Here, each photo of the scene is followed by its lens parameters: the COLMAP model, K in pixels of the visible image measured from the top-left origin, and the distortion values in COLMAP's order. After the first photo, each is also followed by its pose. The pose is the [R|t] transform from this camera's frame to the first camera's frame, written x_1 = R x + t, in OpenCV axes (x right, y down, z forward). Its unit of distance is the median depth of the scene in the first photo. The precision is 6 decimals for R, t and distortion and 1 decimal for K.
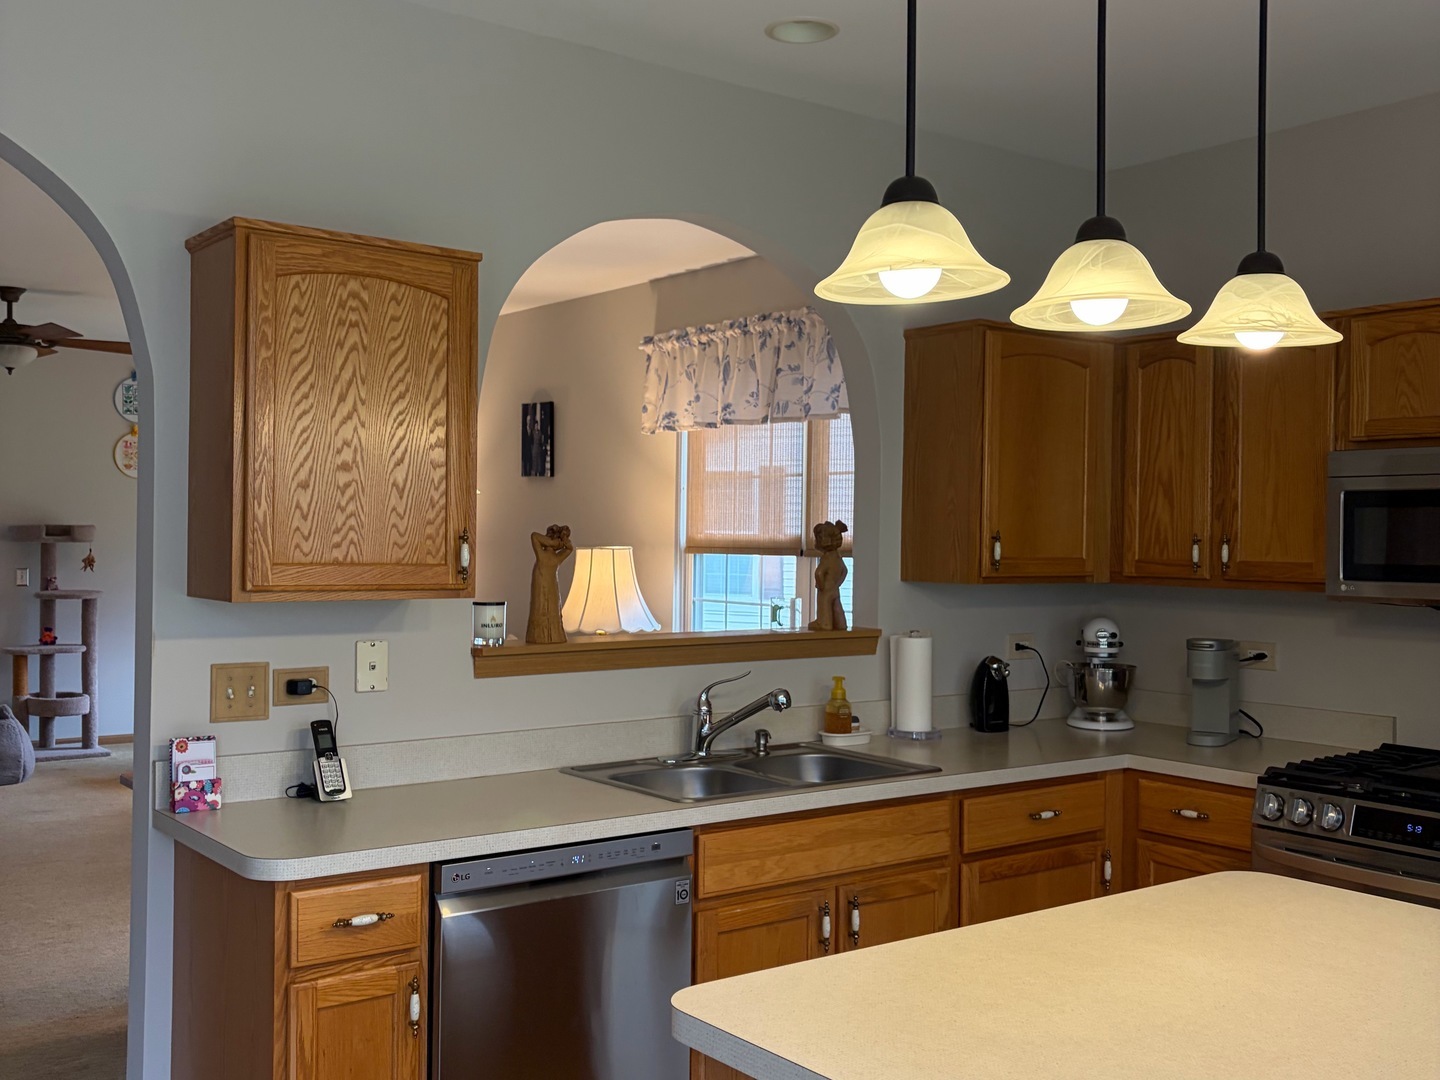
lens RADIAL K [[1452.7, 0, 720.0], [0, 1452.7, 540.0], [0, 0, 1]] dist [0.052977, -0.073553]
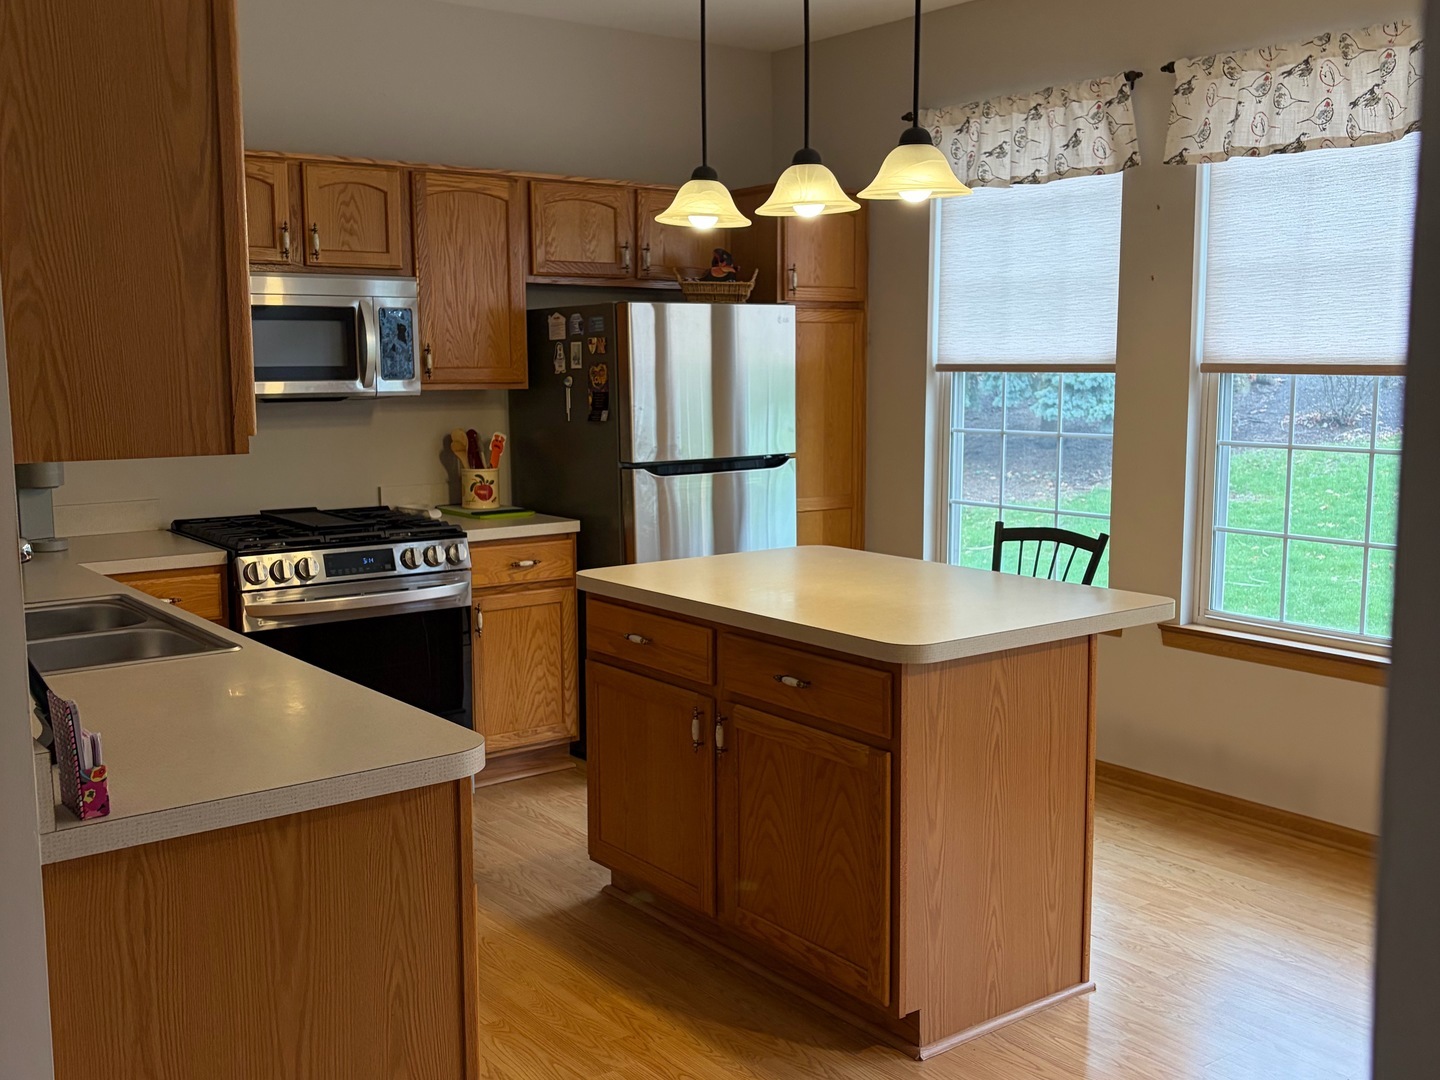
lens RADIAL K [[1452.7, 0, 720.0], [0, 1452.7, 540.0], [0, 0, 1]] dist [0.052977, -0.073553]
pose [[-0.003690, -0.141936, 0.989869, -0.687665], [0.004334, 0.989864, 0.141951, -0.010271], [-0.999984, 0.004814, -0.003038, 0.536135]]
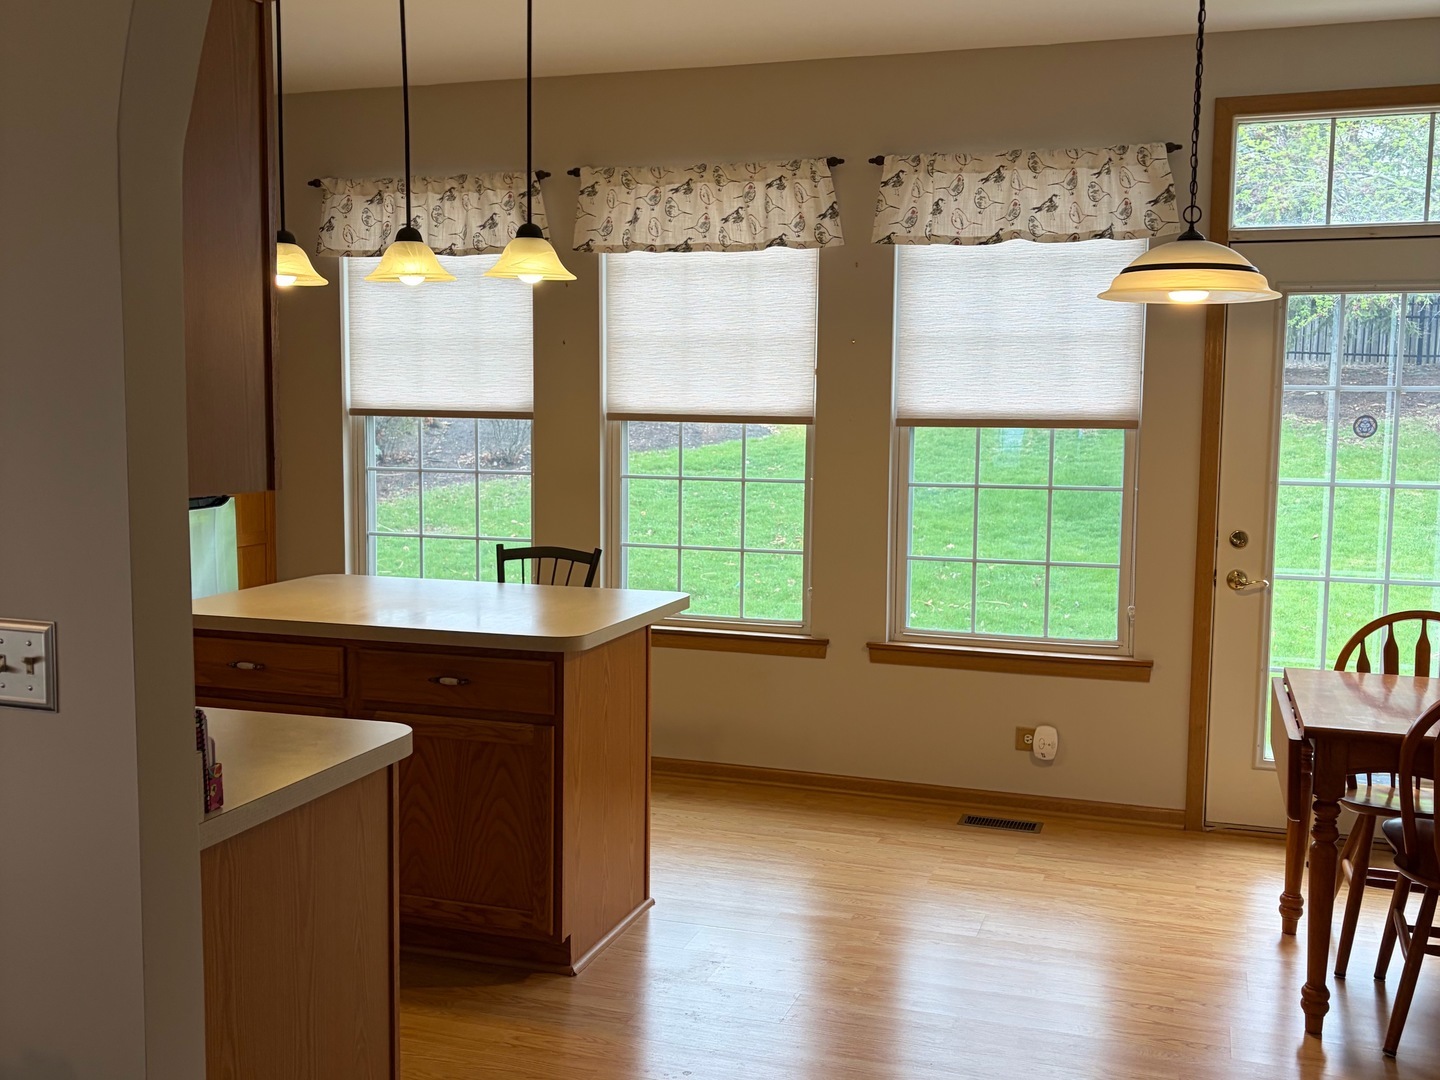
lens RADIAL K [[1452.7, 0, 720.0], [0, 1452.7, 540.0], [0, 0, 1]] dist [0.052977, -0.073553]
pose [[-0.570842, -0.100449, 0.814892, -0.760767], [-0.018386, 0.993803, 0.109624, -0.016285], [-0.820854, 0.047595, -0.569152, 0.860653]]
